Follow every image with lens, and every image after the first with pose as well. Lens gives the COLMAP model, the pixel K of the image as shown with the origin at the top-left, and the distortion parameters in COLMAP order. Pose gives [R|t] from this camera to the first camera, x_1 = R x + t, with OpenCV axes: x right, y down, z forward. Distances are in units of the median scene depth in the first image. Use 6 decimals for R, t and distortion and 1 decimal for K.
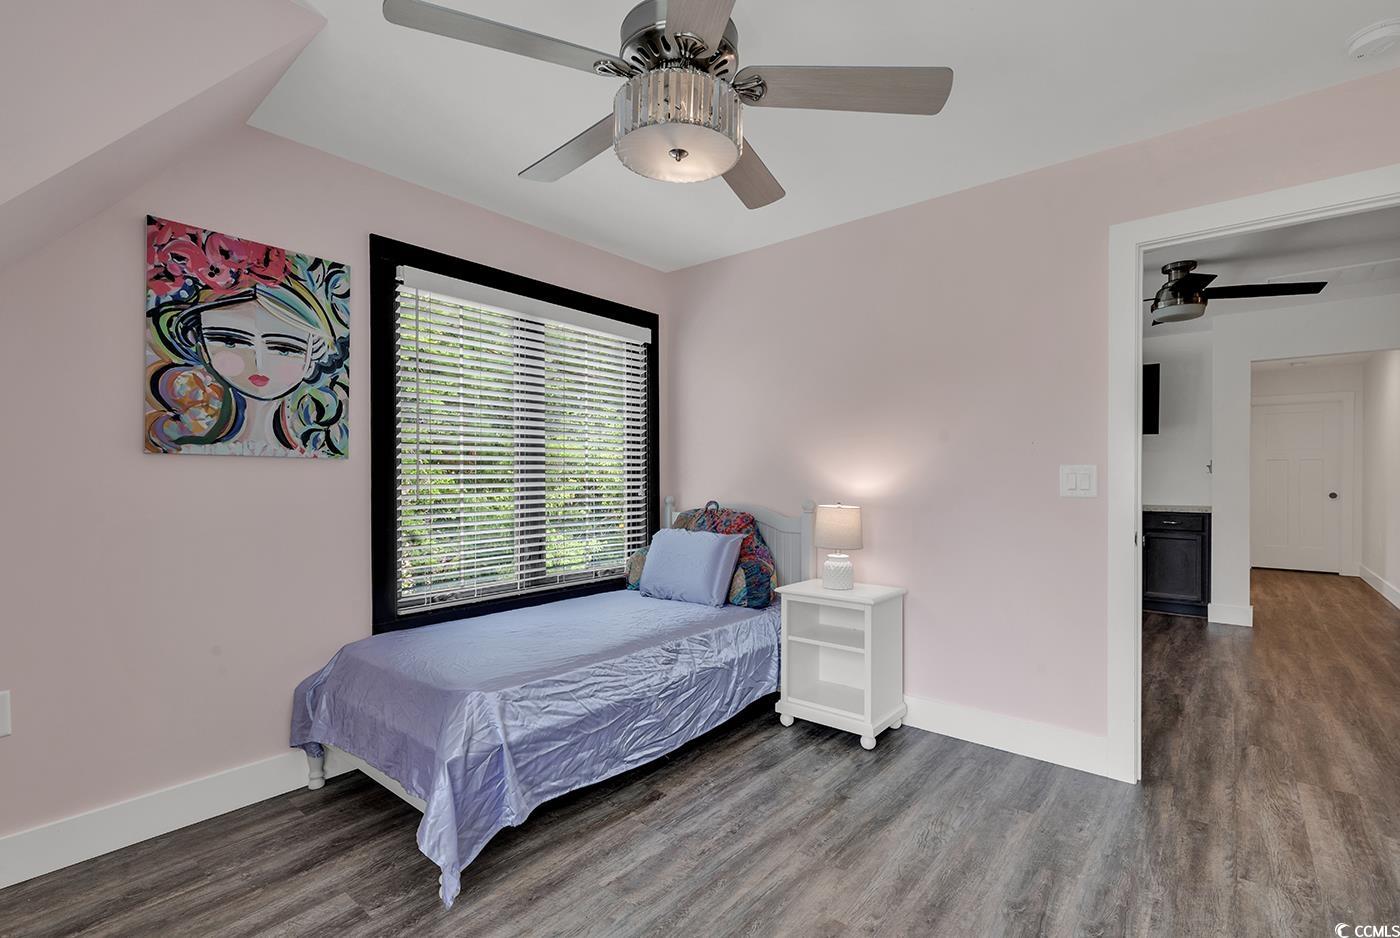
lens RADIAL K [[617.4, 0, 736.5], [0, 617.4, 482.4], [0, 0, 1]] dist [0.002540, -0.000020]
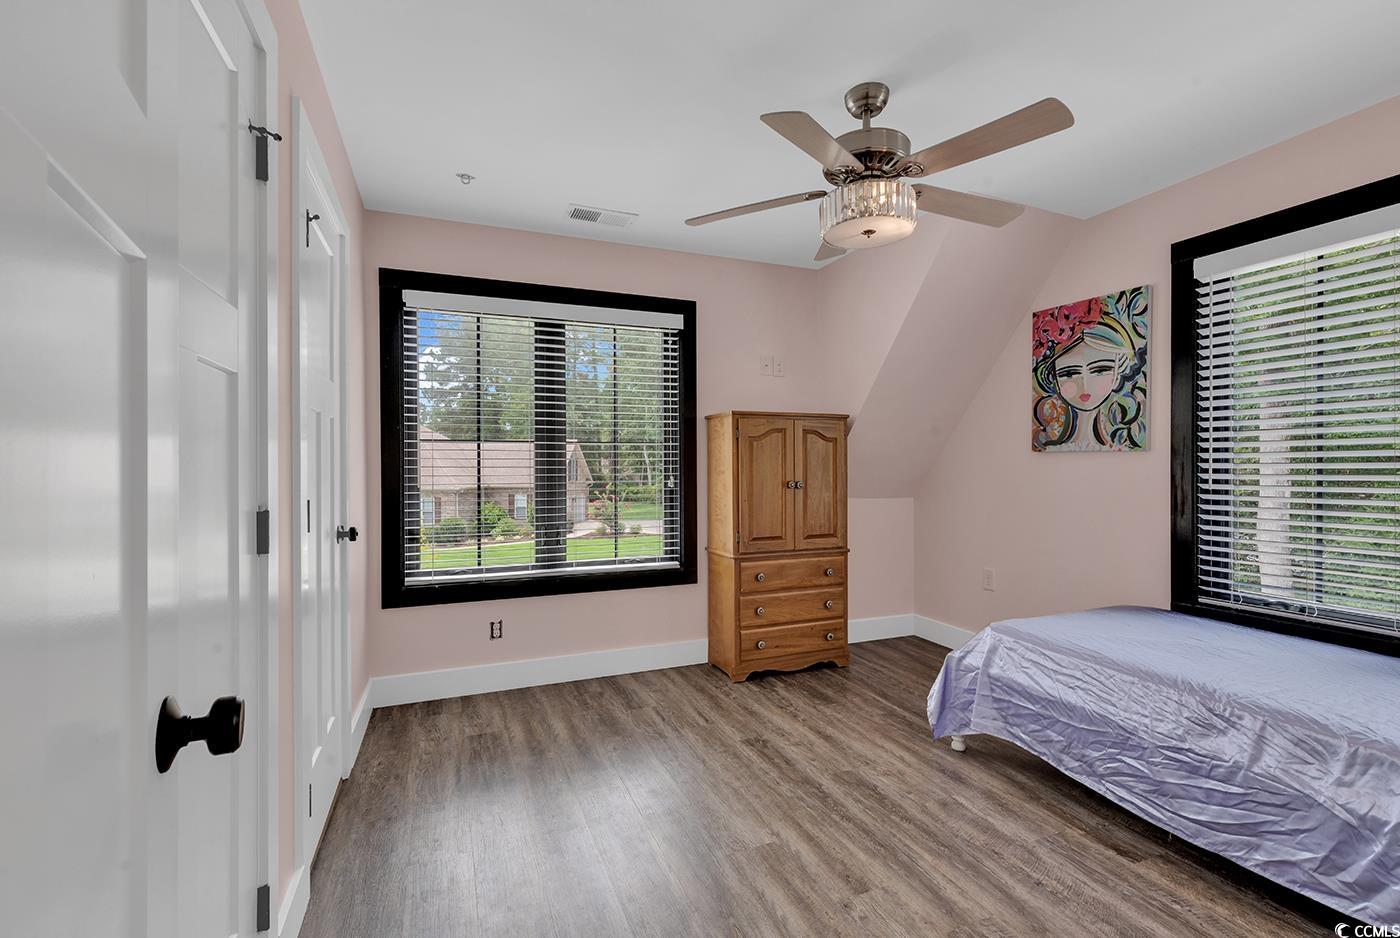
lens RADIAL K [[617.4, 0, 698.9], [0, 617.4, 468.0], [0, 0, 1]] dist [0.002540, -0.000020]
pose [[-0.481873, 0.008387, -0.876201, 0.878911], [-0.003575, 0.999927, 0.011538, -0.017367], [0.876234, 0.008692, -0.481808, 0.902505]]
